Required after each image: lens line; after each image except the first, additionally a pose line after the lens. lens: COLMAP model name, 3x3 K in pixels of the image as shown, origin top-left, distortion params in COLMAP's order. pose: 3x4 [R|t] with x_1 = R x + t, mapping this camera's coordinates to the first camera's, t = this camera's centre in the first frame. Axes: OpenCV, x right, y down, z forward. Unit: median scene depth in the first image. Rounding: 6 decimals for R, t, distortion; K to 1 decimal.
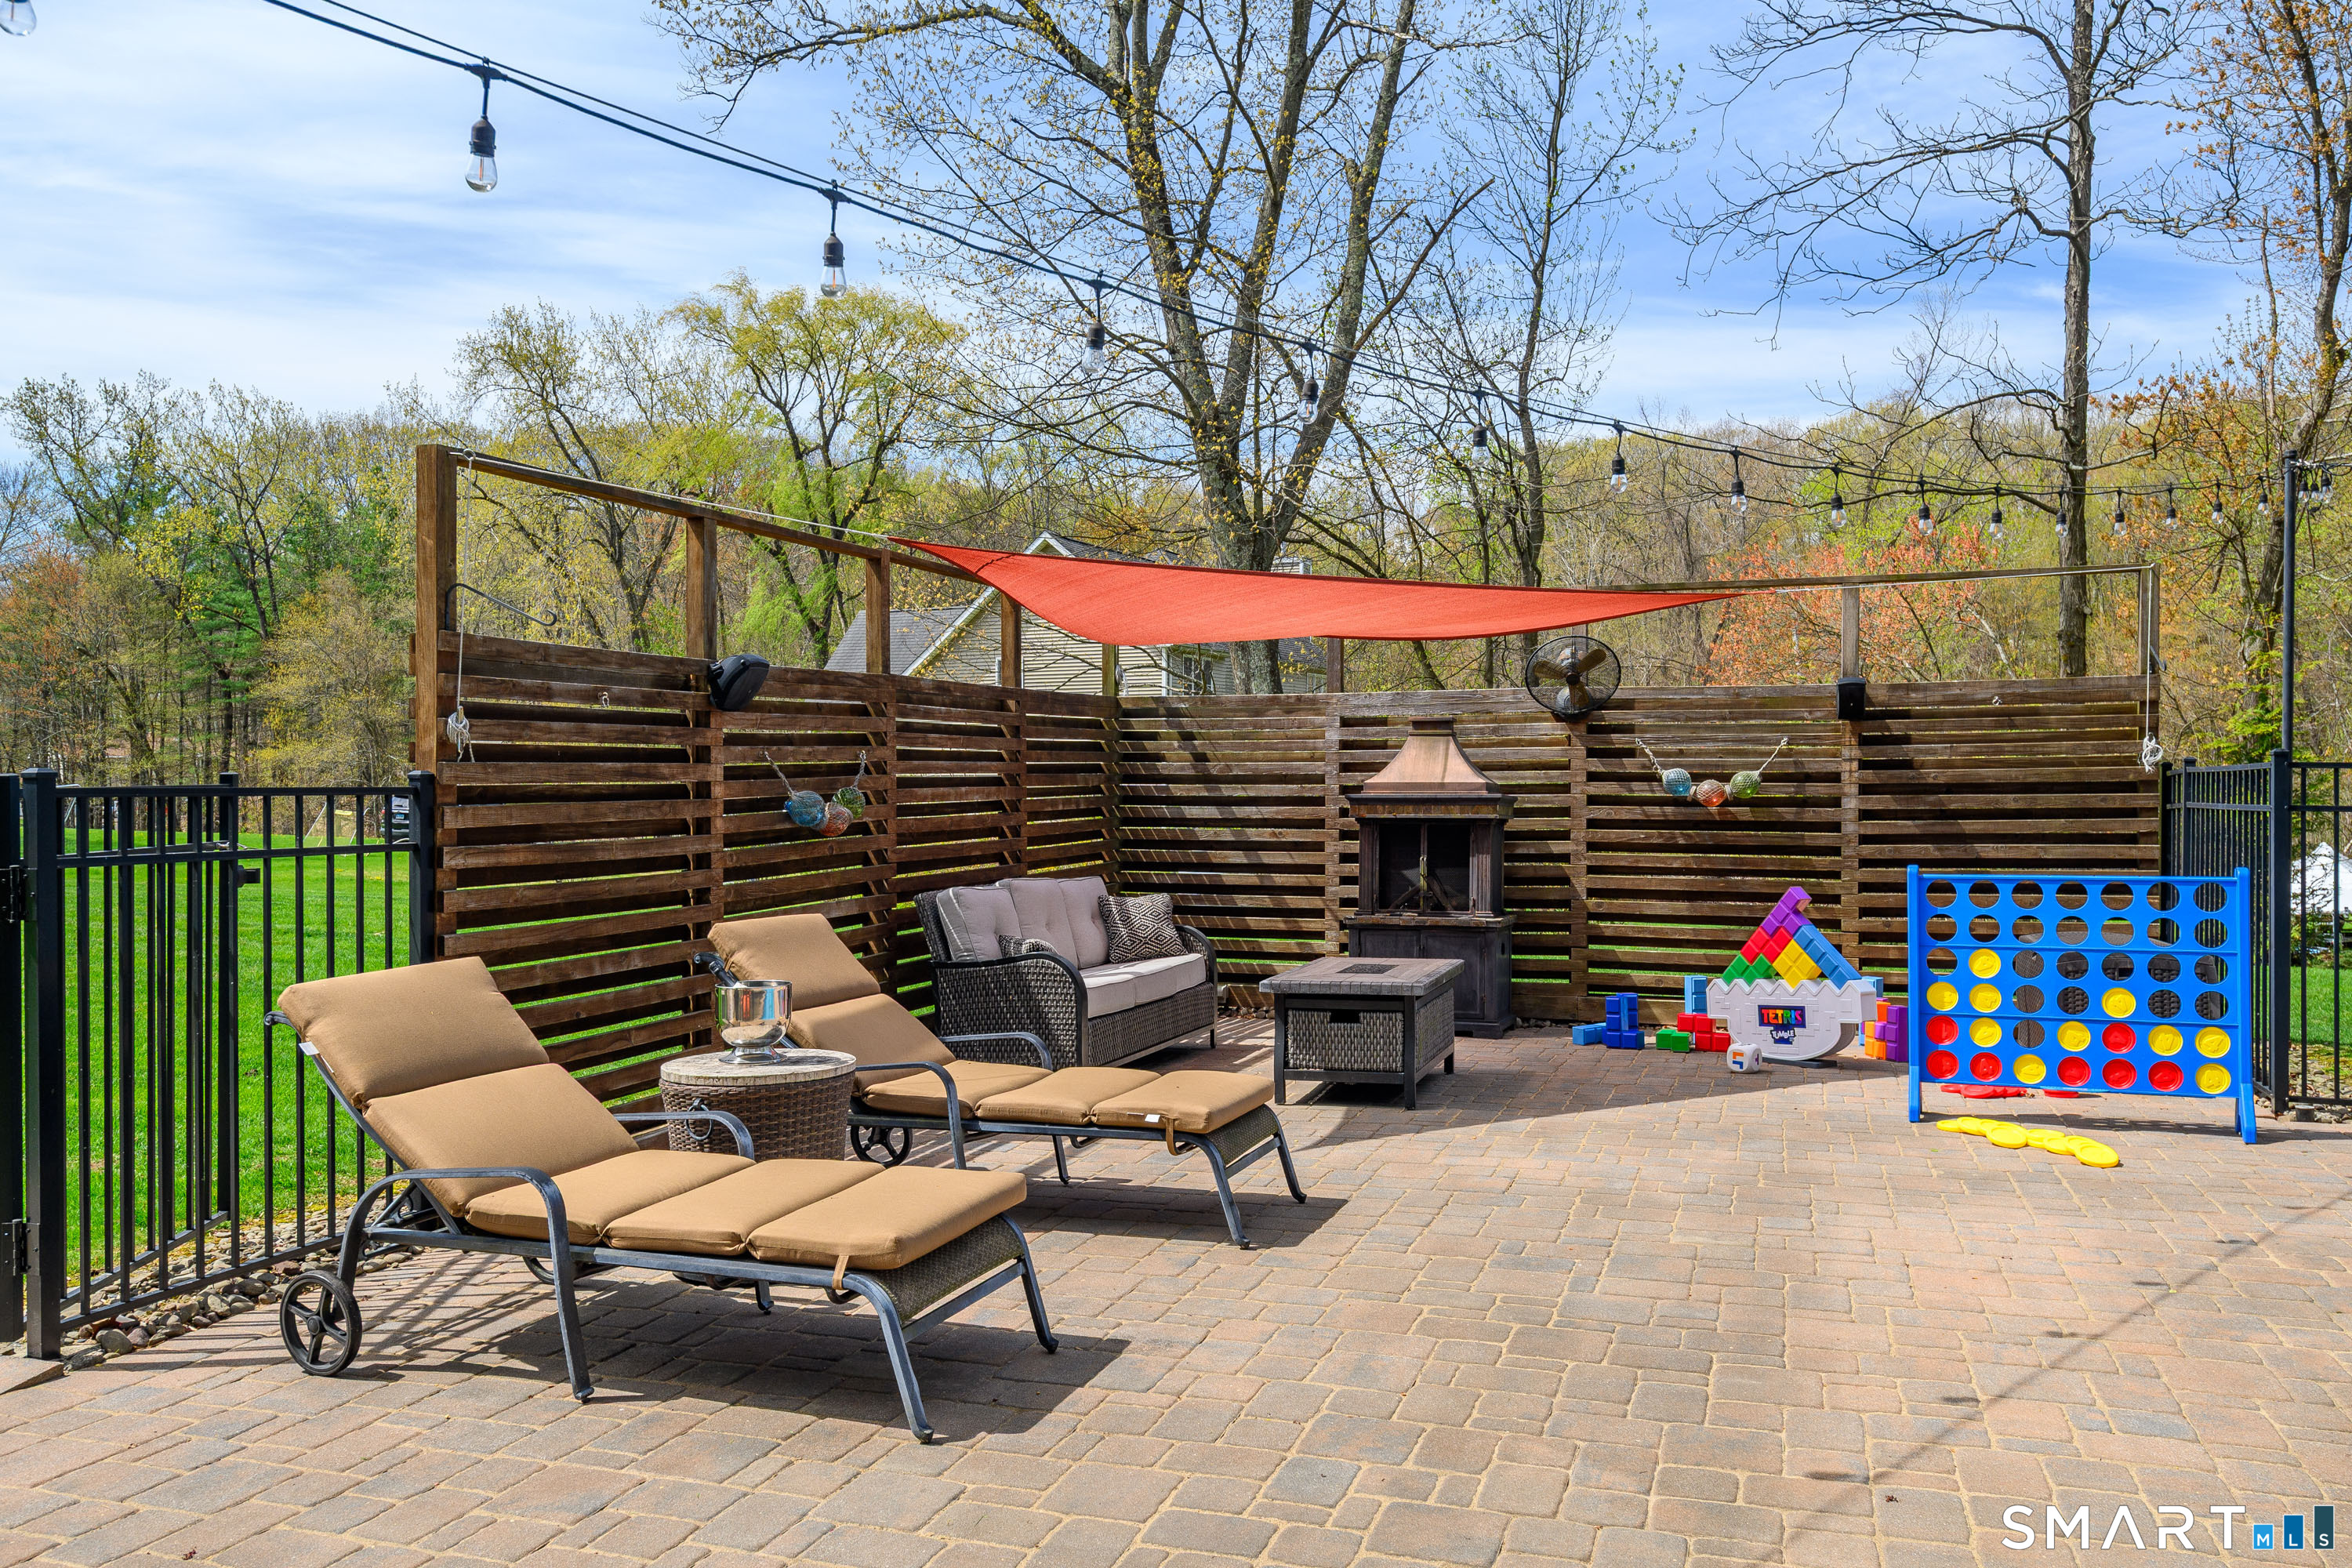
lens RADIAL K [[1767.2, 0, 1176.0], [0, 1767.2, 784.0], [0, 0, 1]] dist [-0.000081, -0.000574]
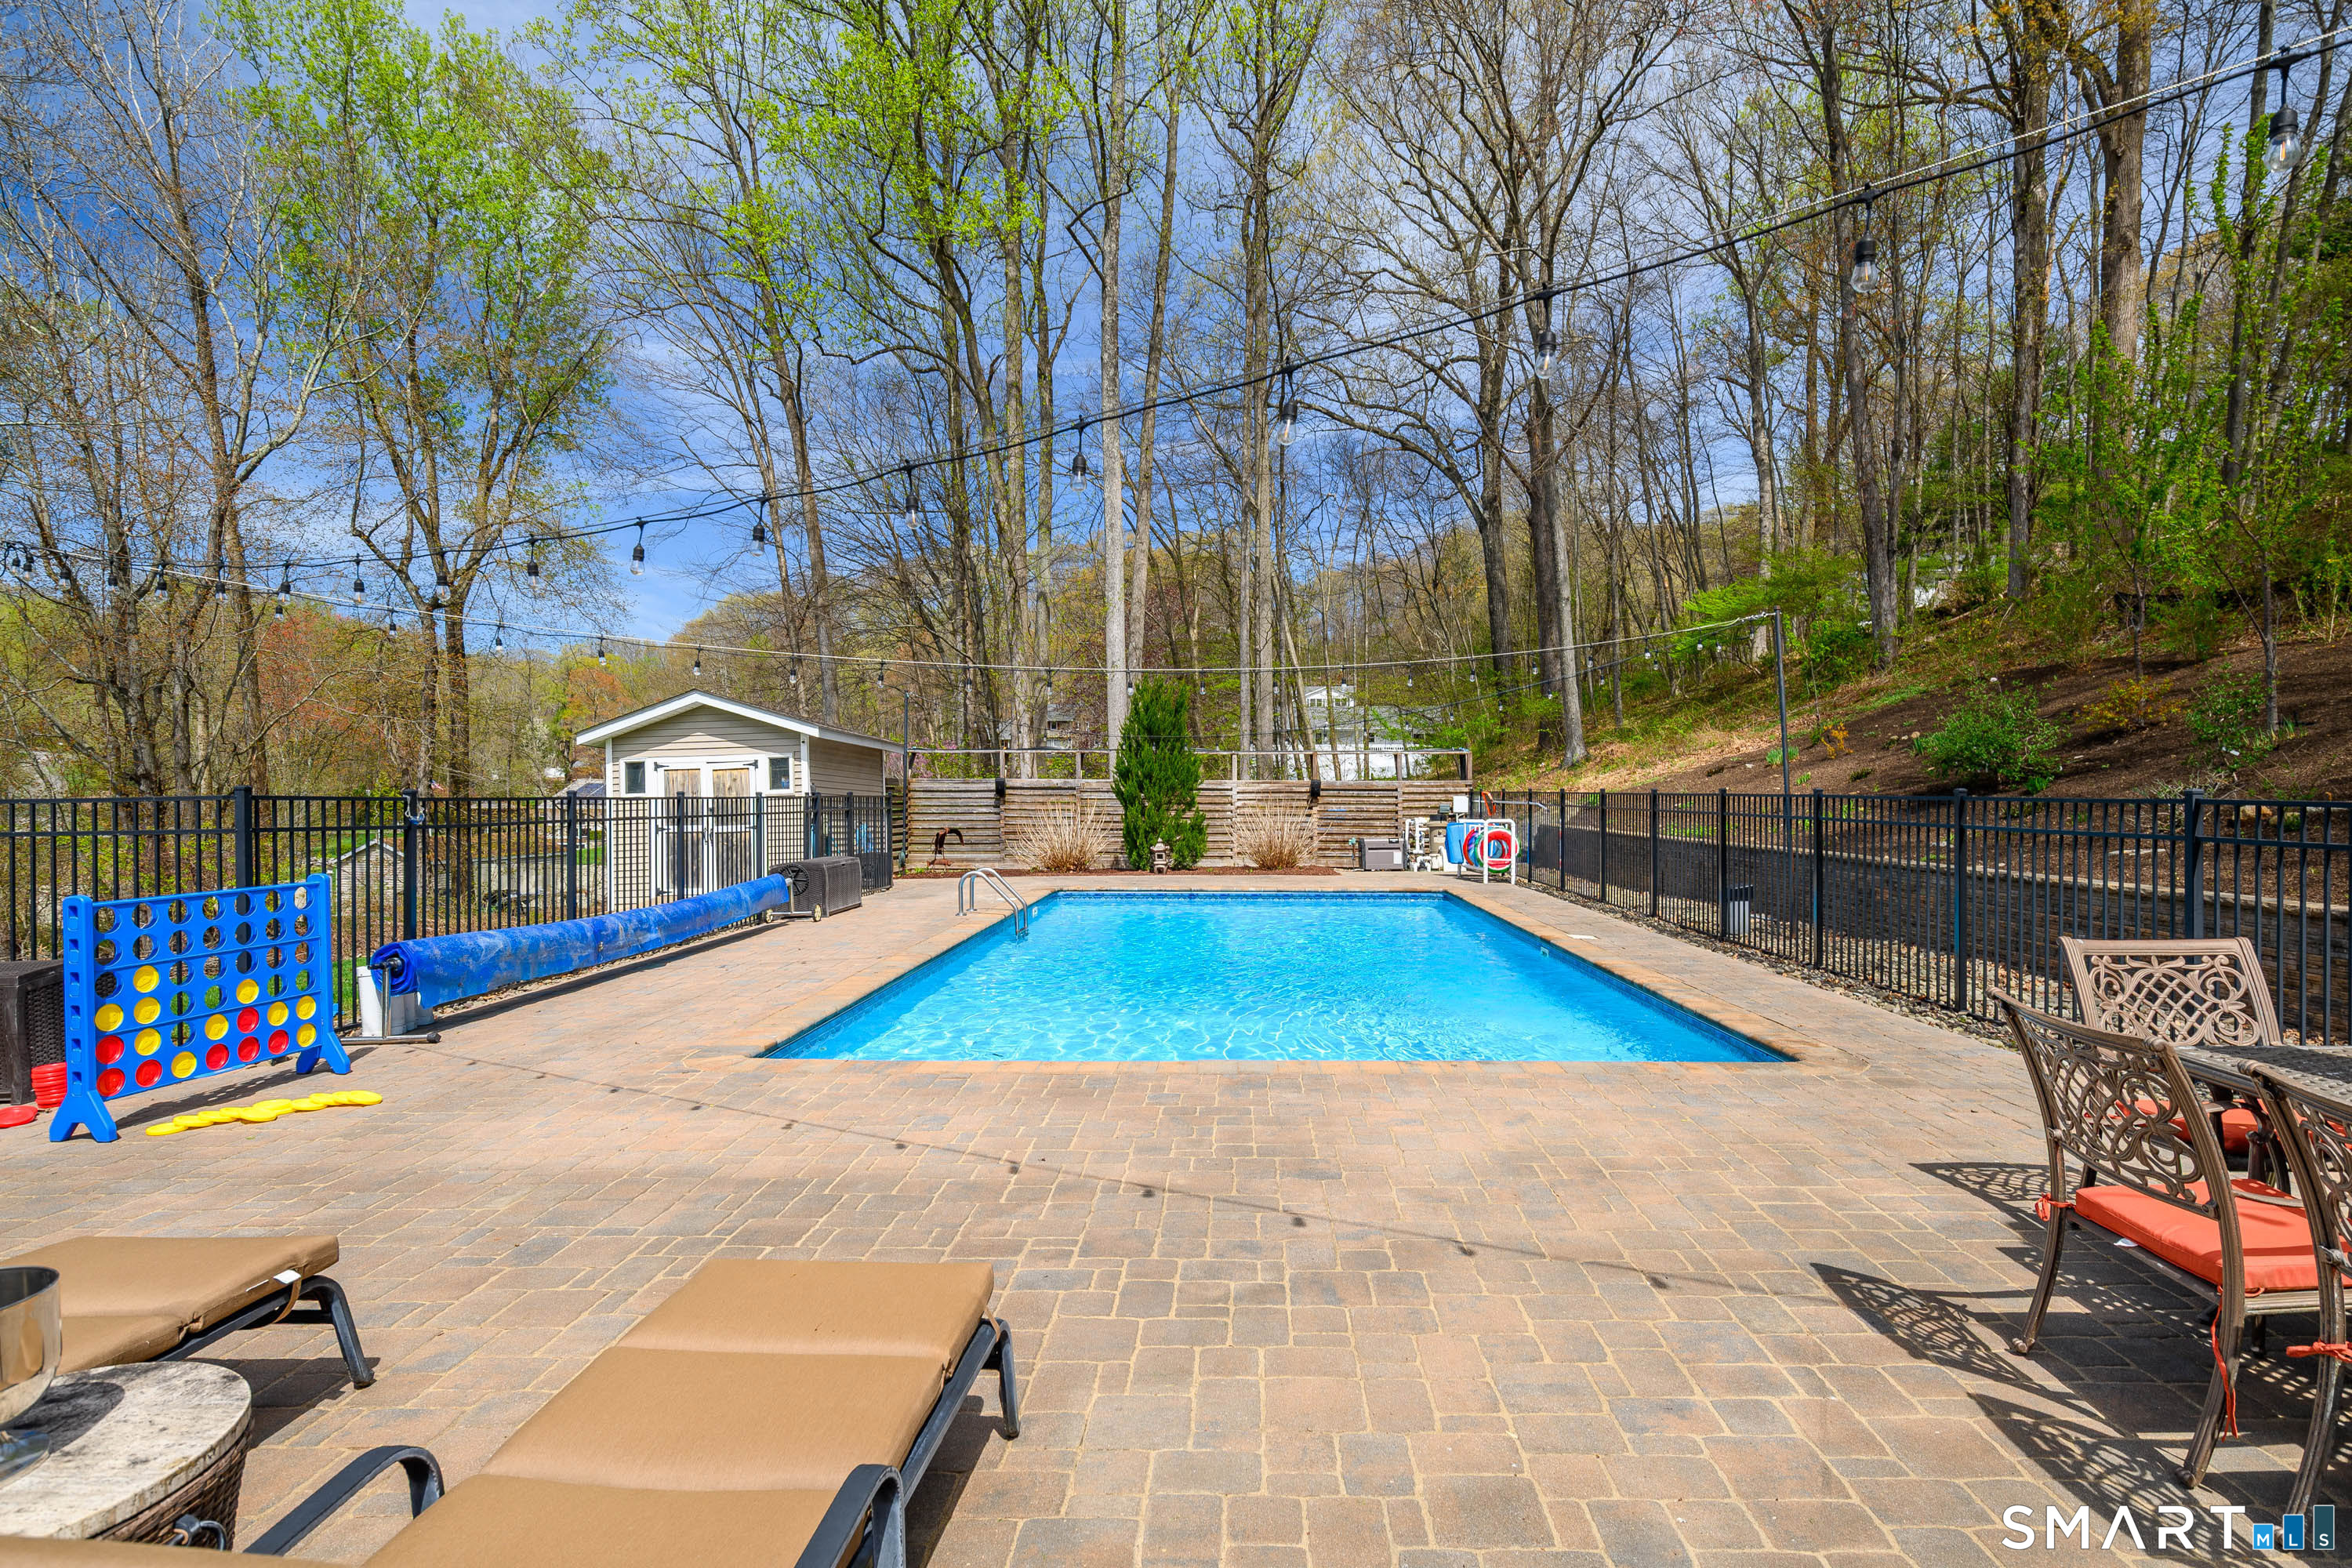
lens RADIAL K [[1198.6, 0, 1222.0], [0, 1198.6, 795.2], [0, 0, 1]] dist [-0.000090, -0.000677]
pose [[-0.339201, 0.004961, 0.940701, -0.711590], [0.008960, 0.999958, -0.002042, -0.009805], [-0.940671, 0.007736, -0.339231, 0.928306]]
